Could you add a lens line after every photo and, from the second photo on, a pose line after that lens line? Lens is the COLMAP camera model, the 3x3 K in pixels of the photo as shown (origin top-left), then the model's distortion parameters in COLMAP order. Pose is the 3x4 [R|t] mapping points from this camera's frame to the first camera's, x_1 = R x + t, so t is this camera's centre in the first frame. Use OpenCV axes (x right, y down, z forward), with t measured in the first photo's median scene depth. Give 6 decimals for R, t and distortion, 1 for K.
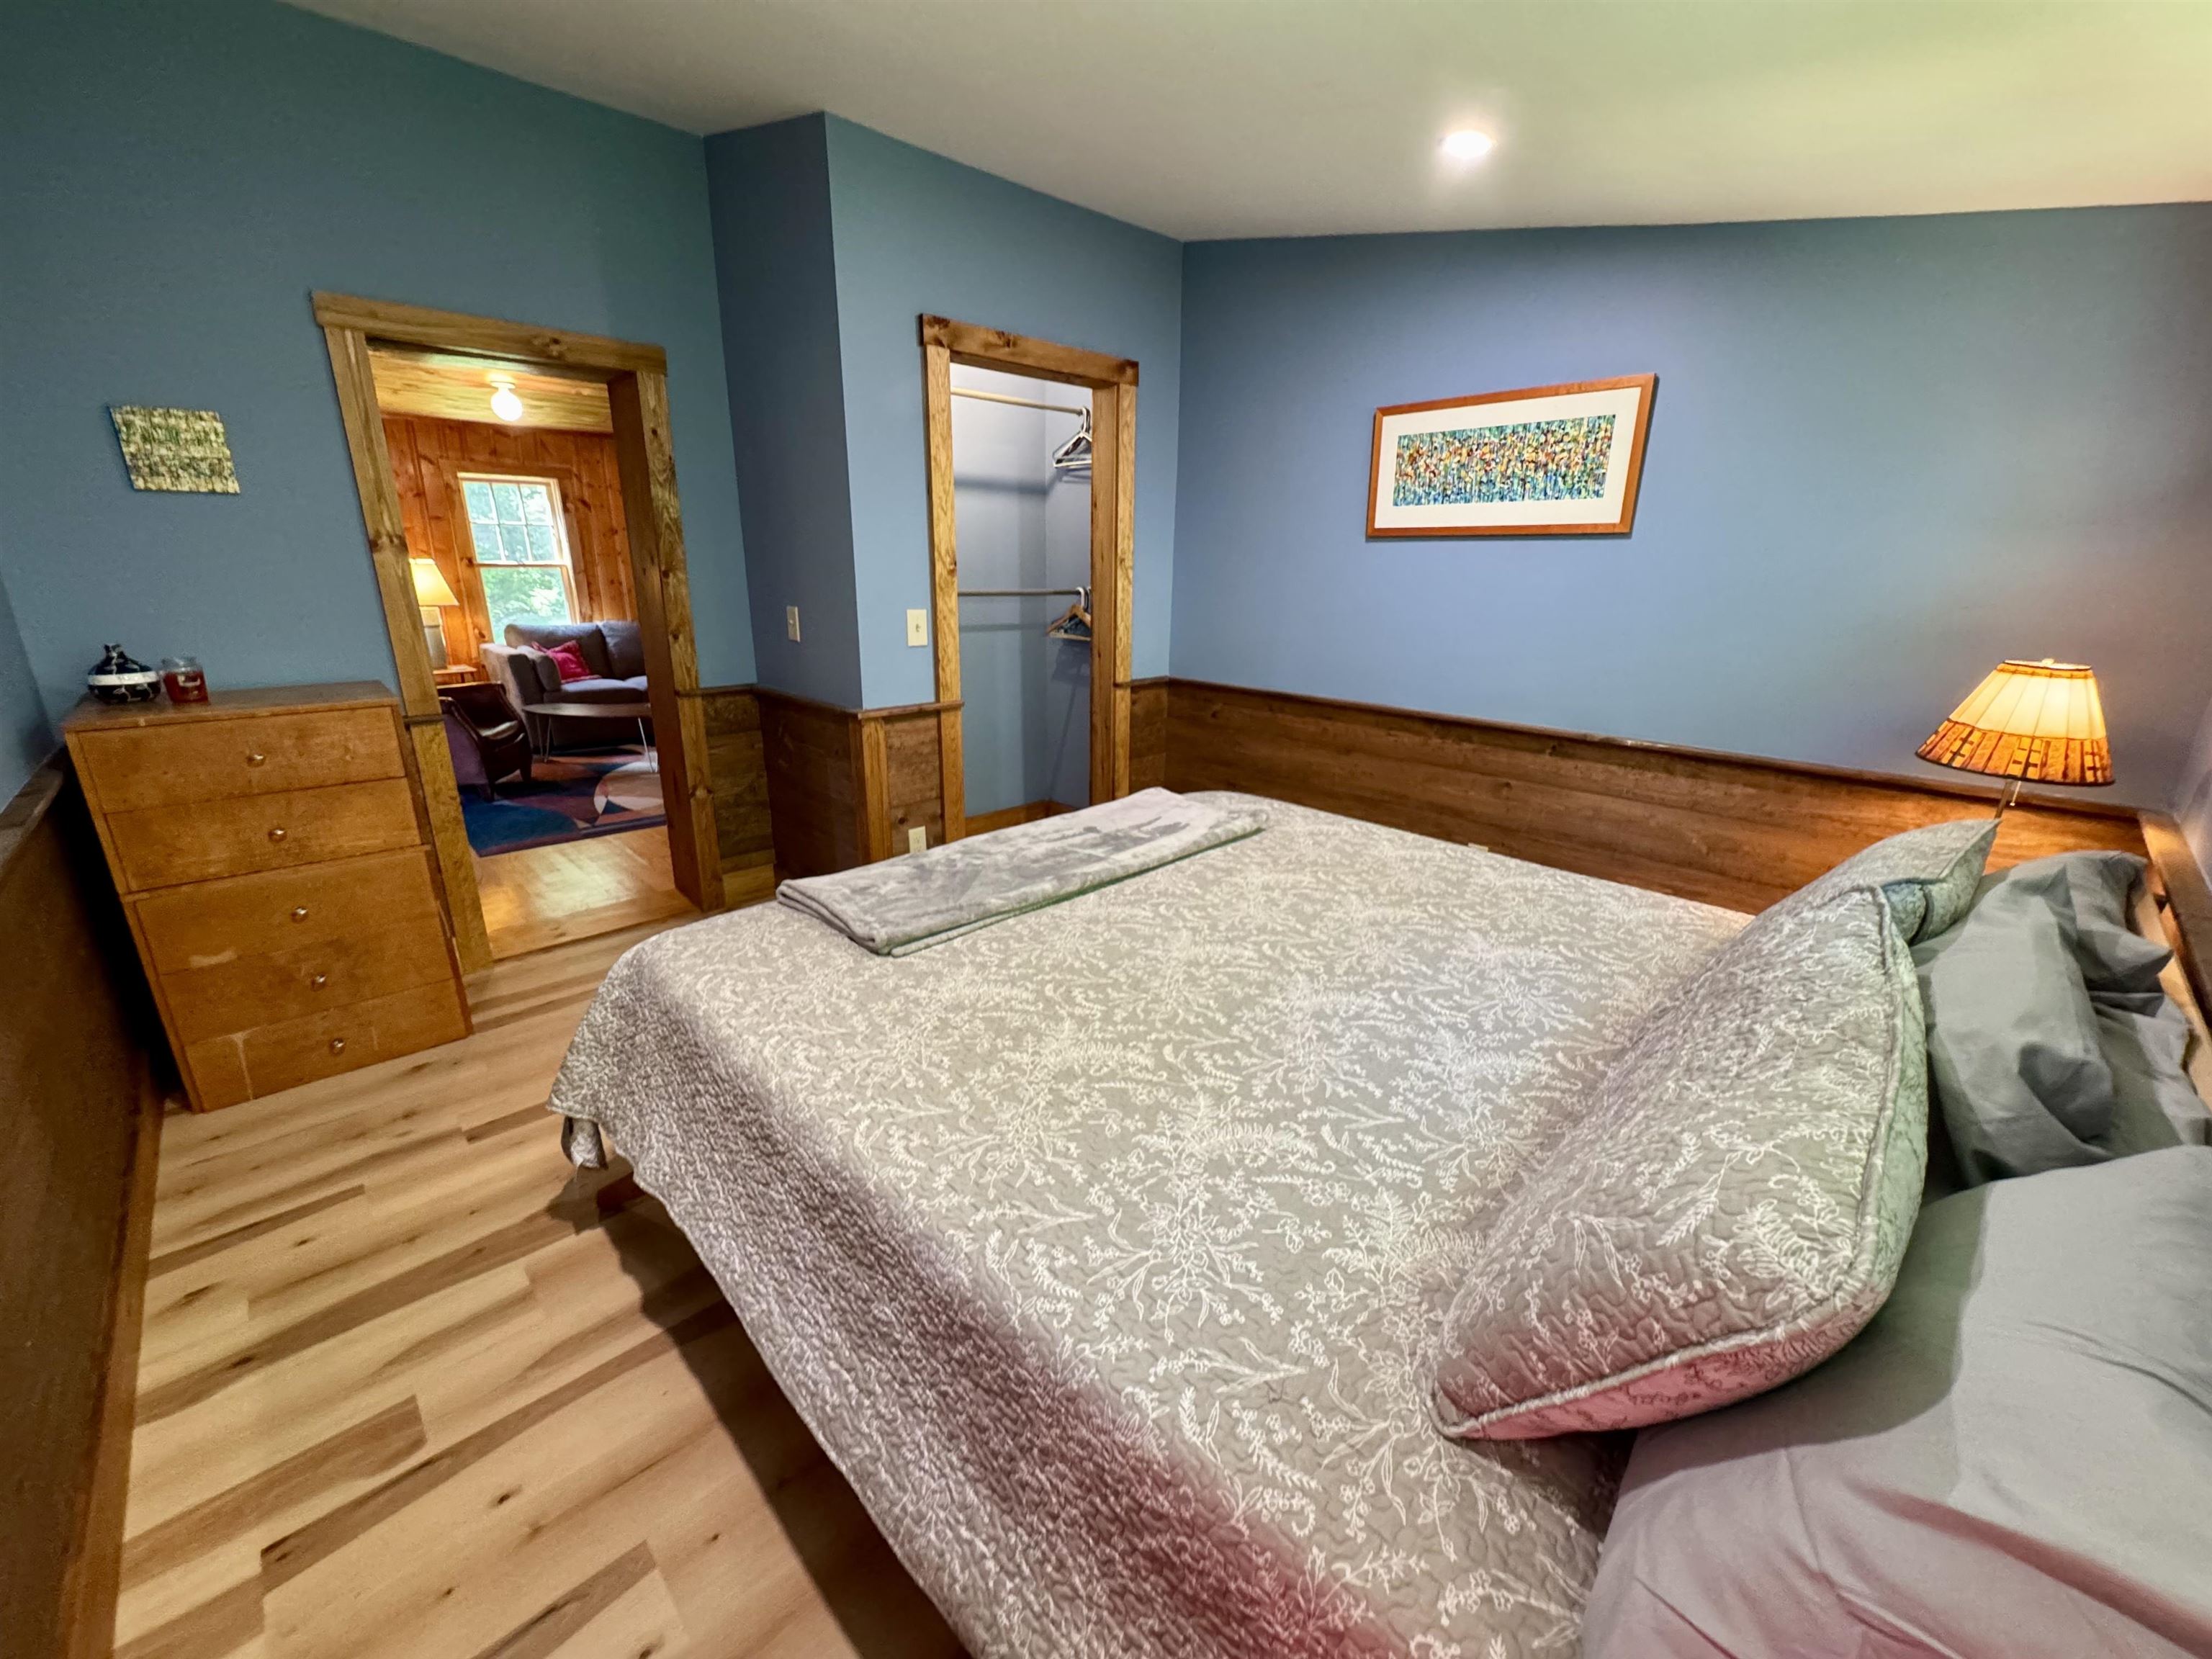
lens RADIAL K [[880.4, 0, 1109.4], [0, 880.4, 833.4], [0, 0, 1]] dist [-0.000219, 0.000012]
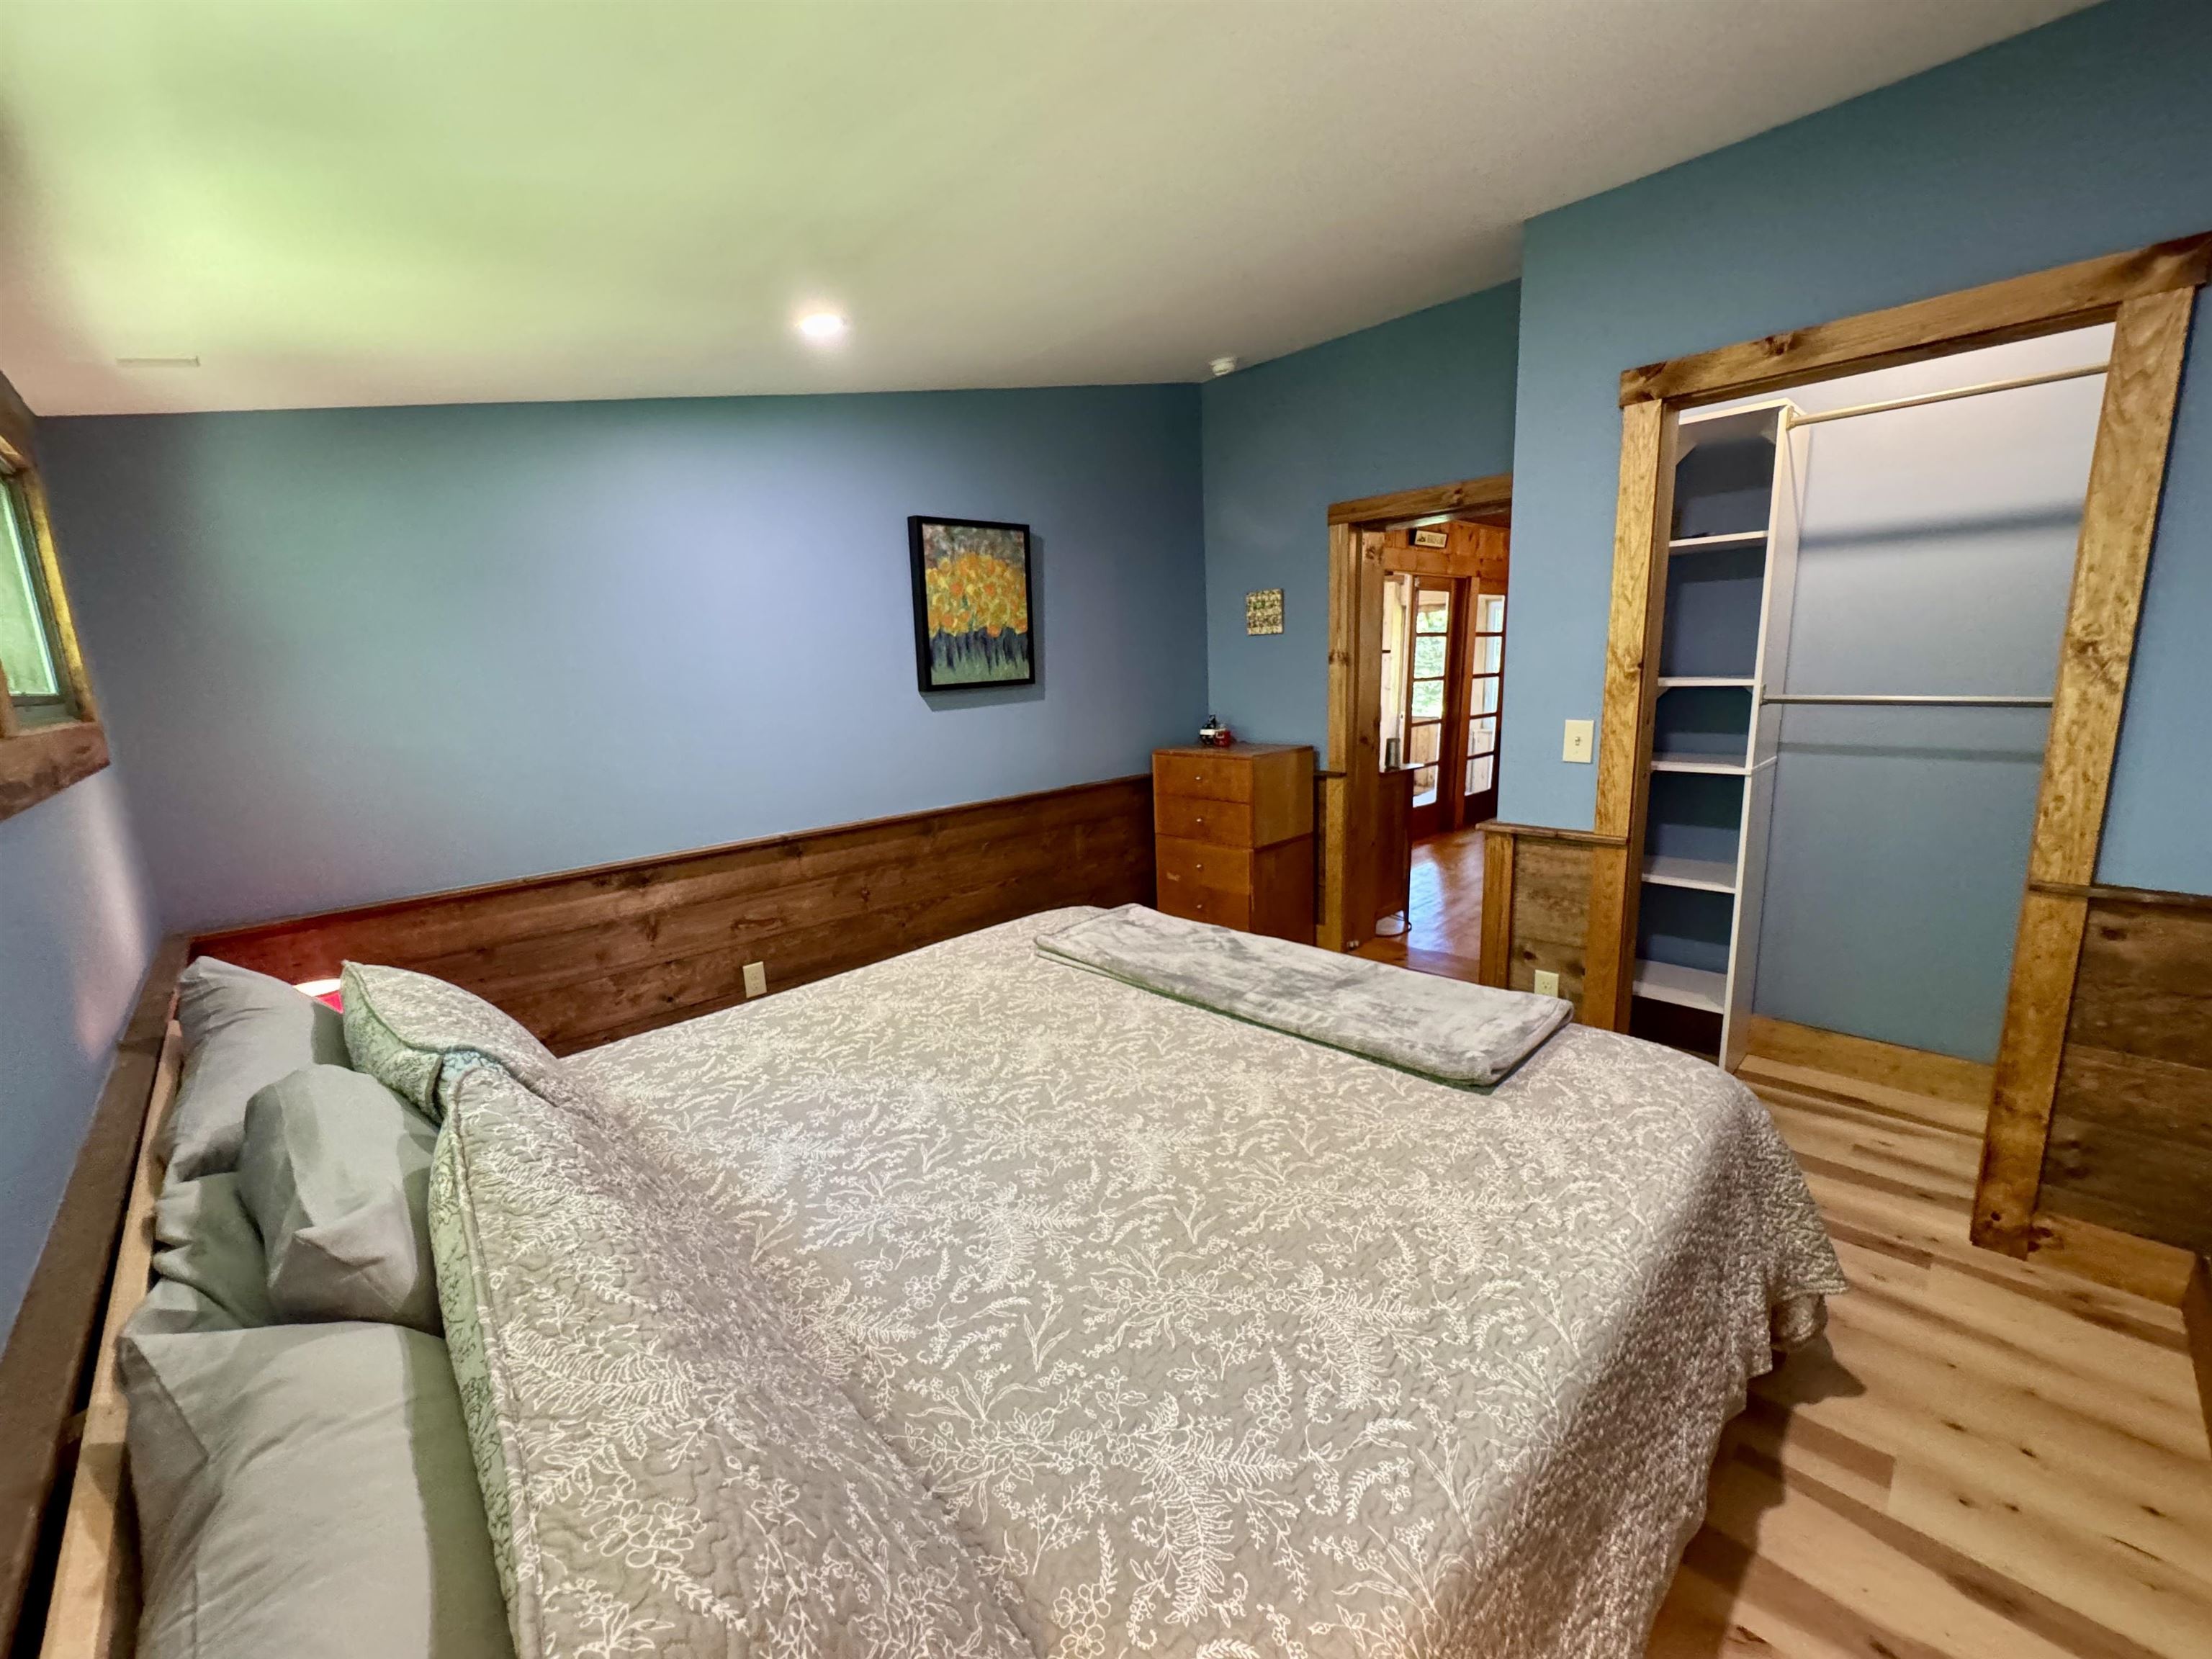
lens RADIAL K [[885.0, 0, 1096.8], [0, 885.0, 824.6], [0, 0, 1]] dist [0.001417, 0.000209]
pose [[-0.015190, 0.169422, -0.985427, 0.894773], [-0.259488, 0.951106, 0.167521, -0.256258], [0.965627, 0.258251, 0.029516, 0.791065]]
